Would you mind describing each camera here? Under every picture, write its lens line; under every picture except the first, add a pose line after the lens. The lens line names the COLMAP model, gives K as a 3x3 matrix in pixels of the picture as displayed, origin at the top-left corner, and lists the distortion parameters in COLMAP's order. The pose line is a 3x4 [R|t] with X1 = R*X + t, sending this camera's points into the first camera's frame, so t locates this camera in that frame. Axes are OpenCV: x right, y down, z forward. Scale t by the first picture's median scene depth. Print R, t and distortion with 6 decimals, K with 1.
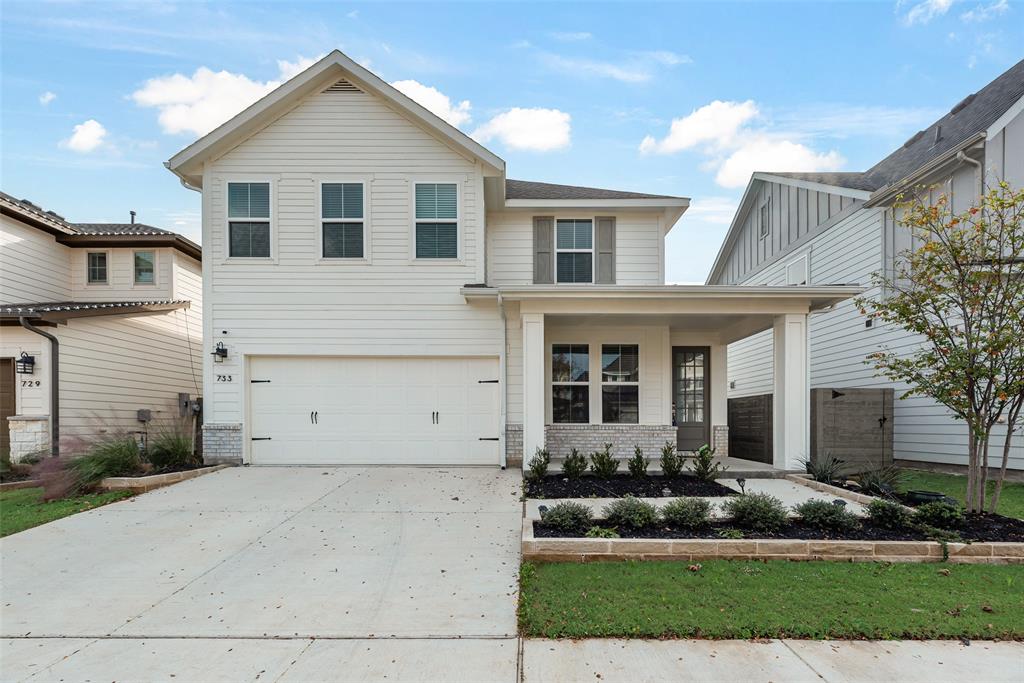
lens RADIAL K [[431.8, 0, 511.9], [0, 431.8, 393.6], [0, 0, 1]] dist [0.001846, 0.000620]
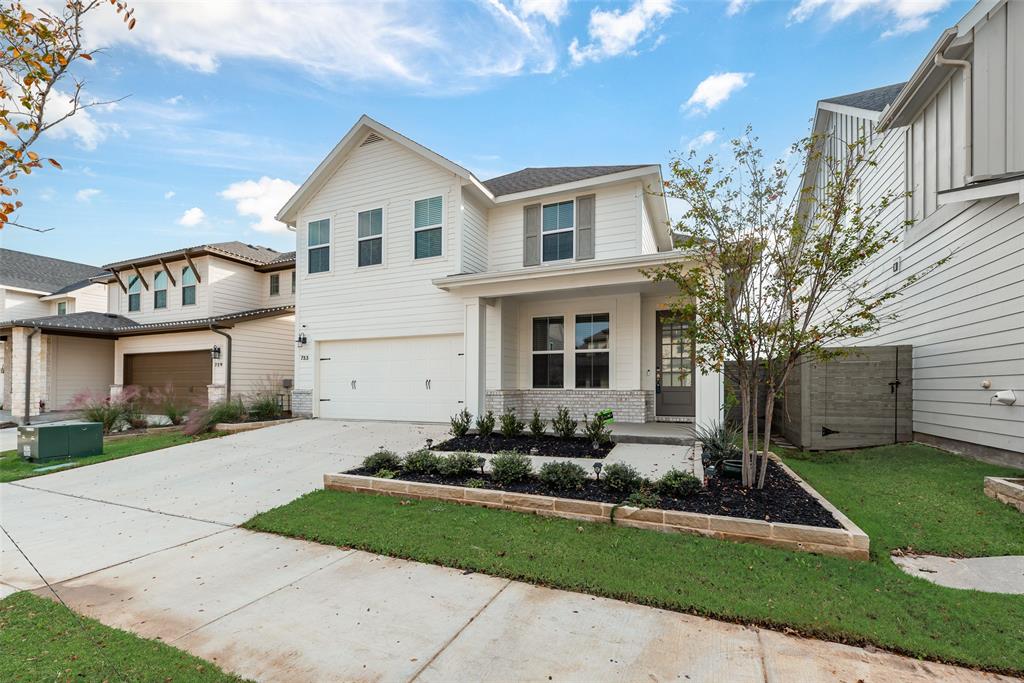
lens RADIAL K [[411.4, 0, 512.1], [0, 411.4, 346.6], [0, 0, 1]] dist [0.003255, 0.000364]
pose [[0.925140, -0.040227, -0.377489, 0.485231], [0.030323, 0.999023, -0.032145, -0.007281], [0.378413, 0.018292, 0.925456, -0.012767]]
